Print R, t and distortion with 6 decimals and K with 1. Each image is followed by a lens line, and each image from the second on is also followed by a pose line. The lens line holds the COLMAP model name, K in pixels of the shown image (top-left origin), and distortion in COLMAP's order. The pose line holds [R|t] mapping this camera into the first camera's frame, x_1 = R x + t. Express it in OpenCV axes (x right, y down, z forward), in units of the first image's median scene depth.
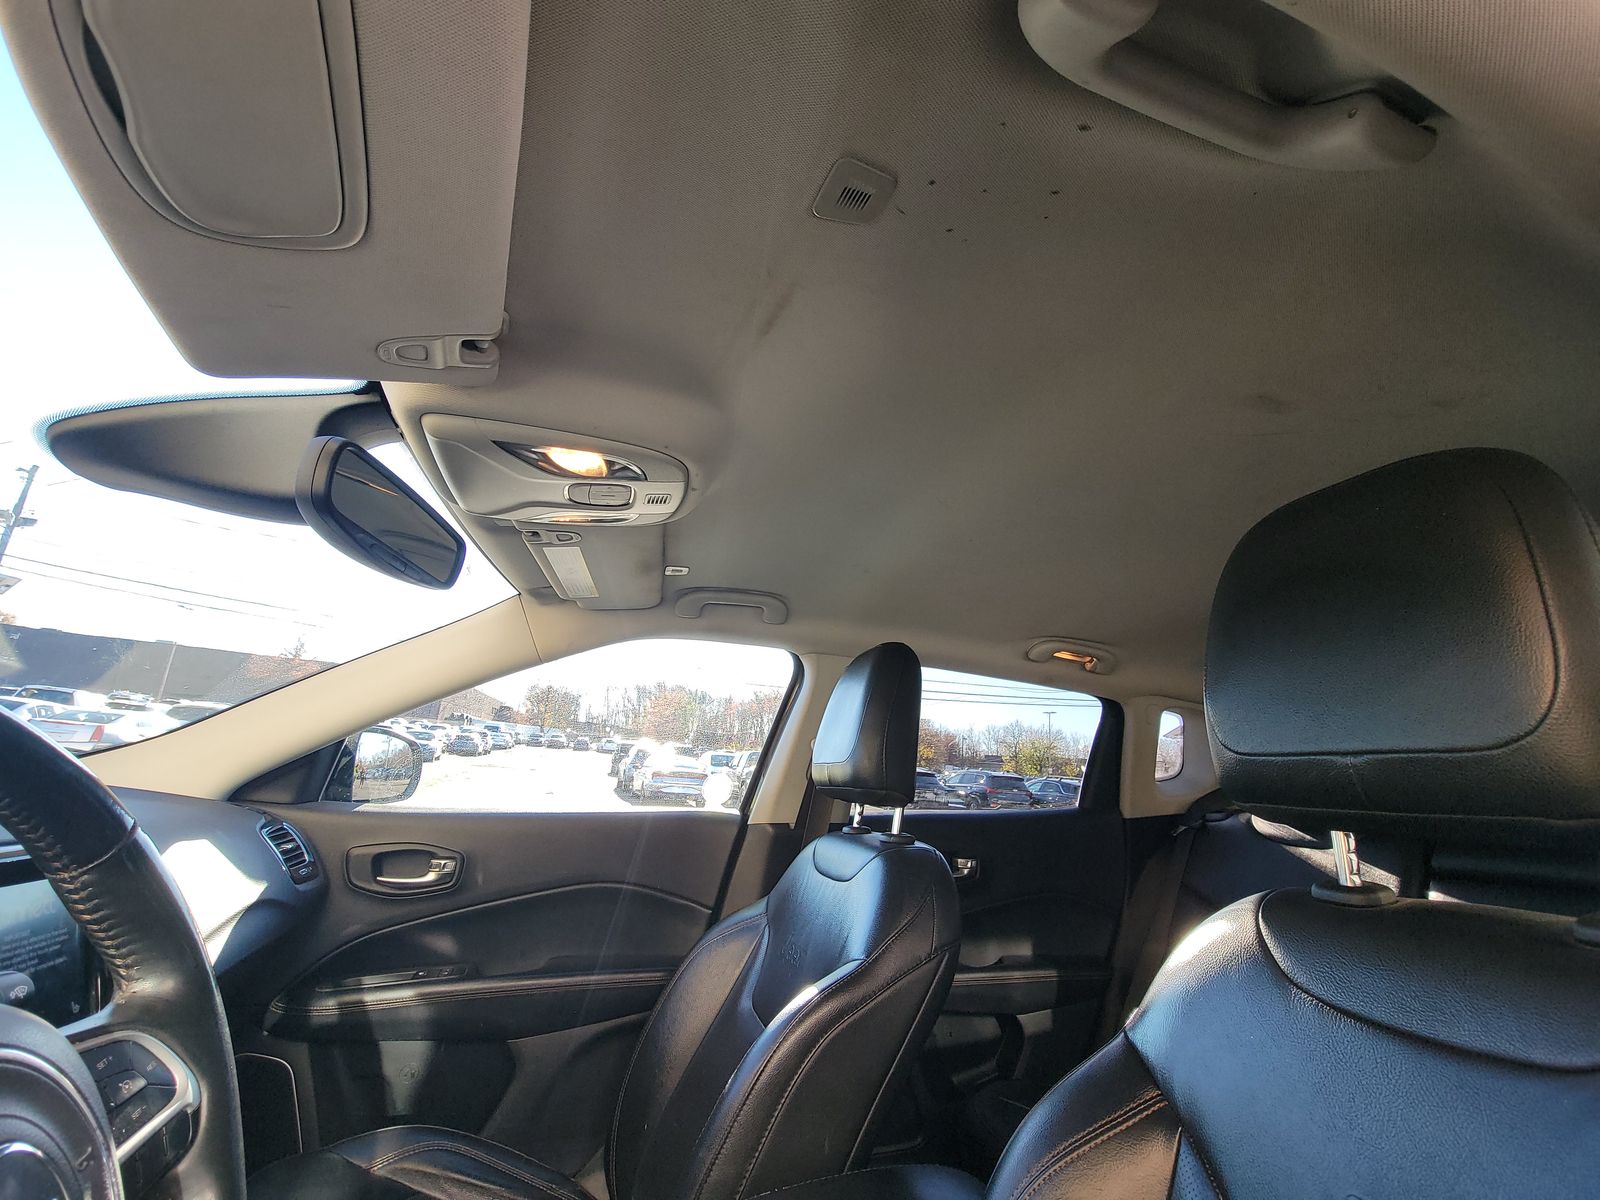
lens RADIAL K [[643.1, 0, 802.0], [0, 643.1, 585.6], [0, 0, 1]] dist [0.002226, -0.006899]
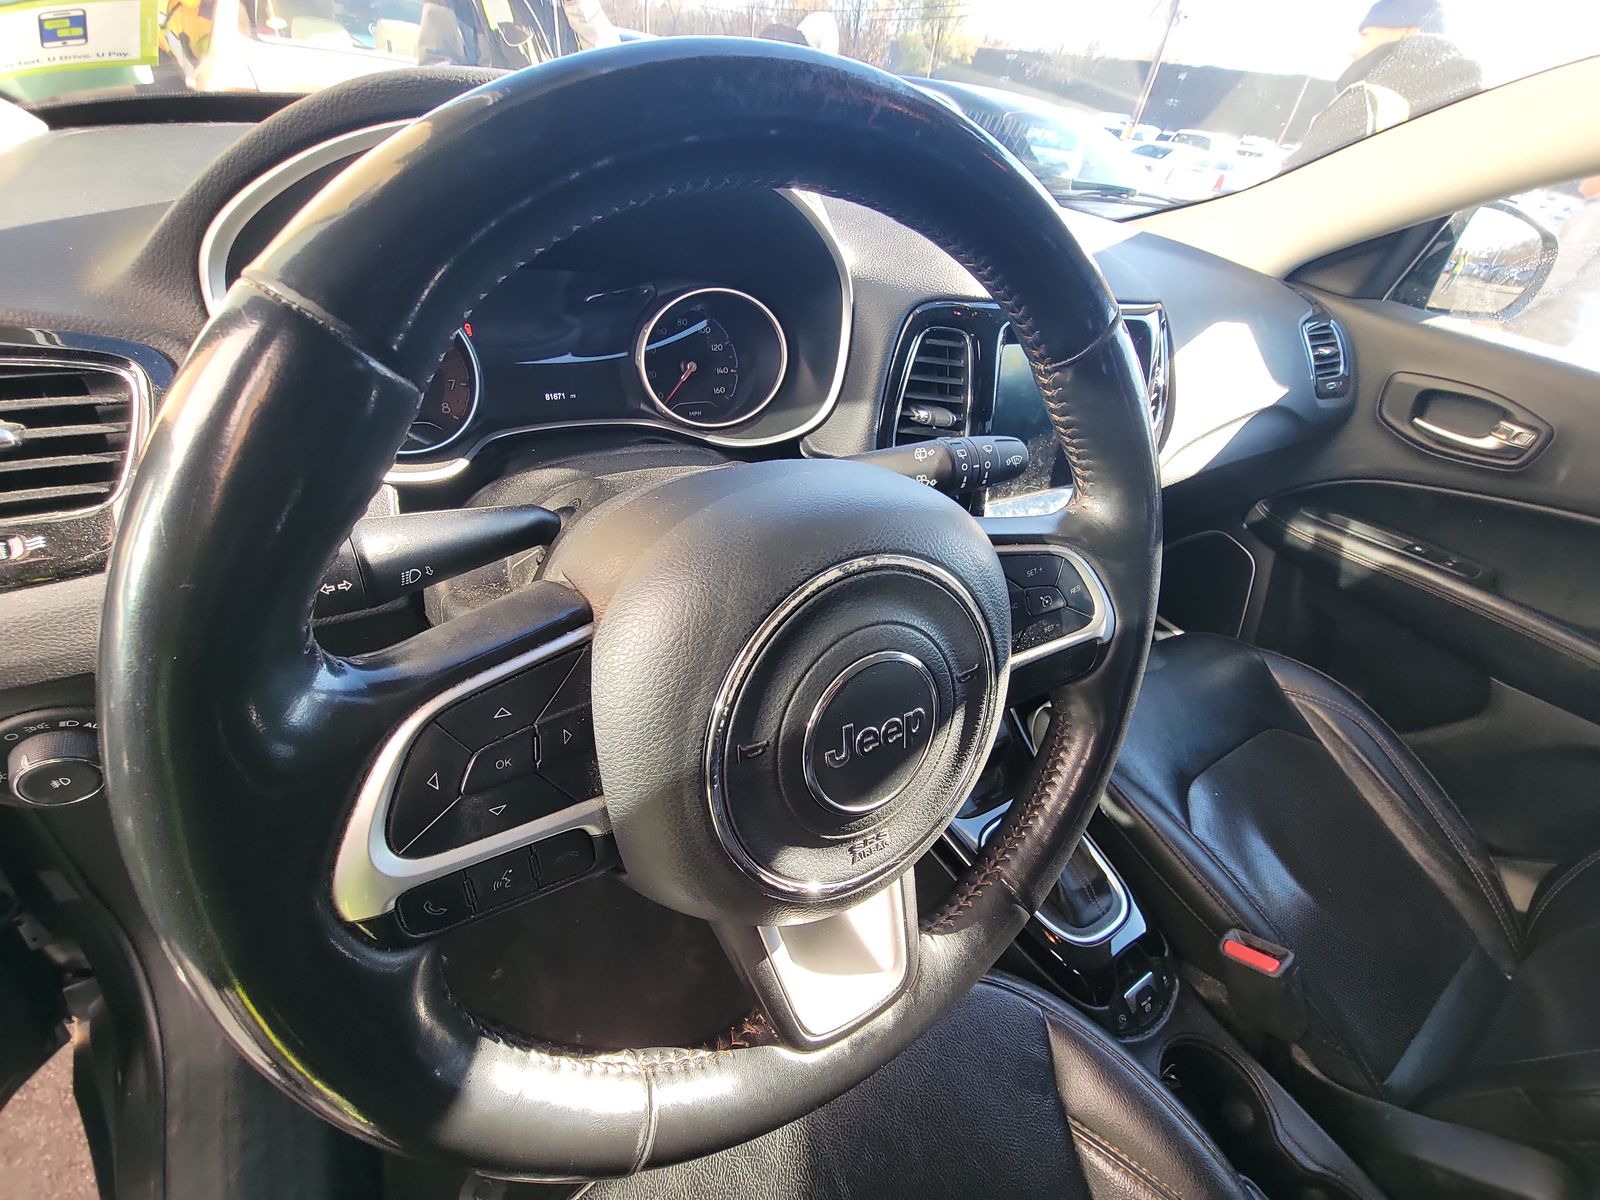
lens RADIAL K [[643.1, 0, 802.0], [0, 643.1, 585.6], [0, 0, 1]] dist [0.002226, -0.006899]
pose [[0.237269, 0.560783, -0.793238, -0.106098], [0.151774, 0.785129, 0.600448, 0.031655], [0.959514, -0.262861, 0.101174, 0.150714]]
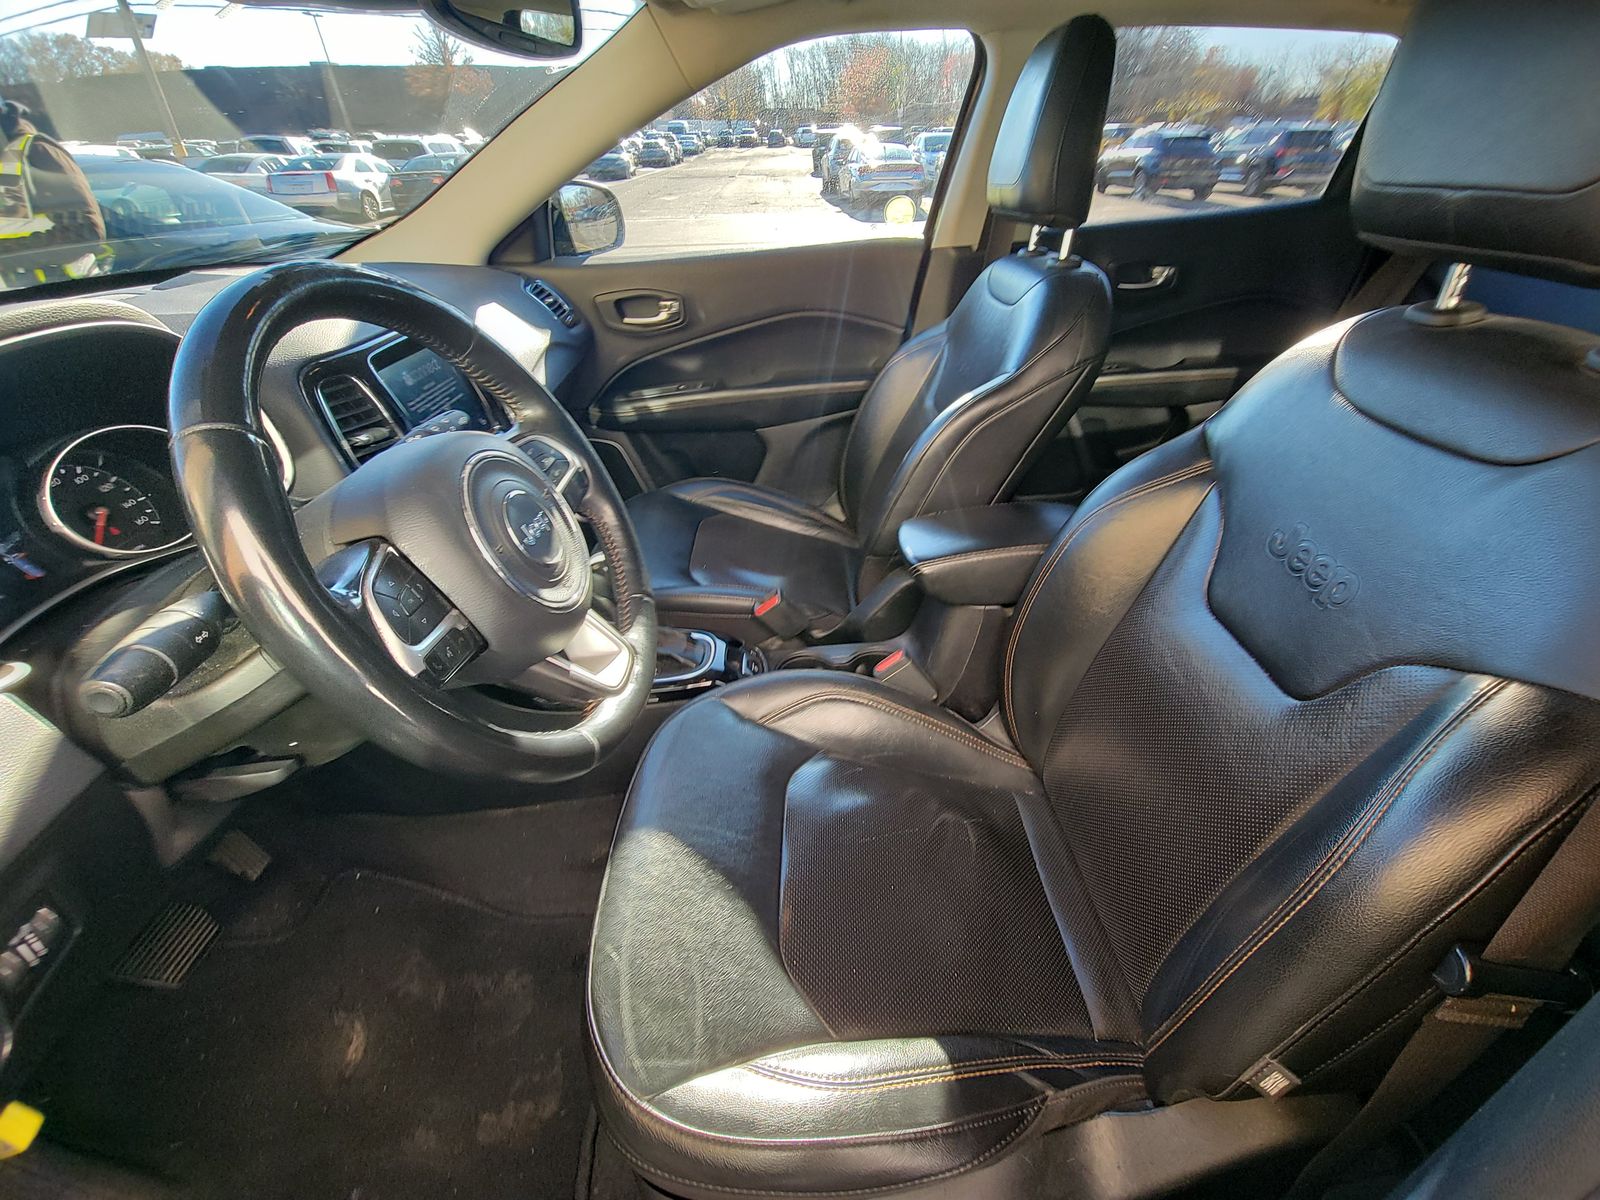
lens RADIAL K [[669.1, 0, 846.5], [0, 669.1, 560.0], [0, 0, 1]] dist [0.000798, -0.000163]
pose [[0.970280, 0.040209, -0.238621, 0.072365], [0.146440, 0.687469, 0.711296, -0.074498], [0.192645, -0.725099, 0.661149, -0.092344]]
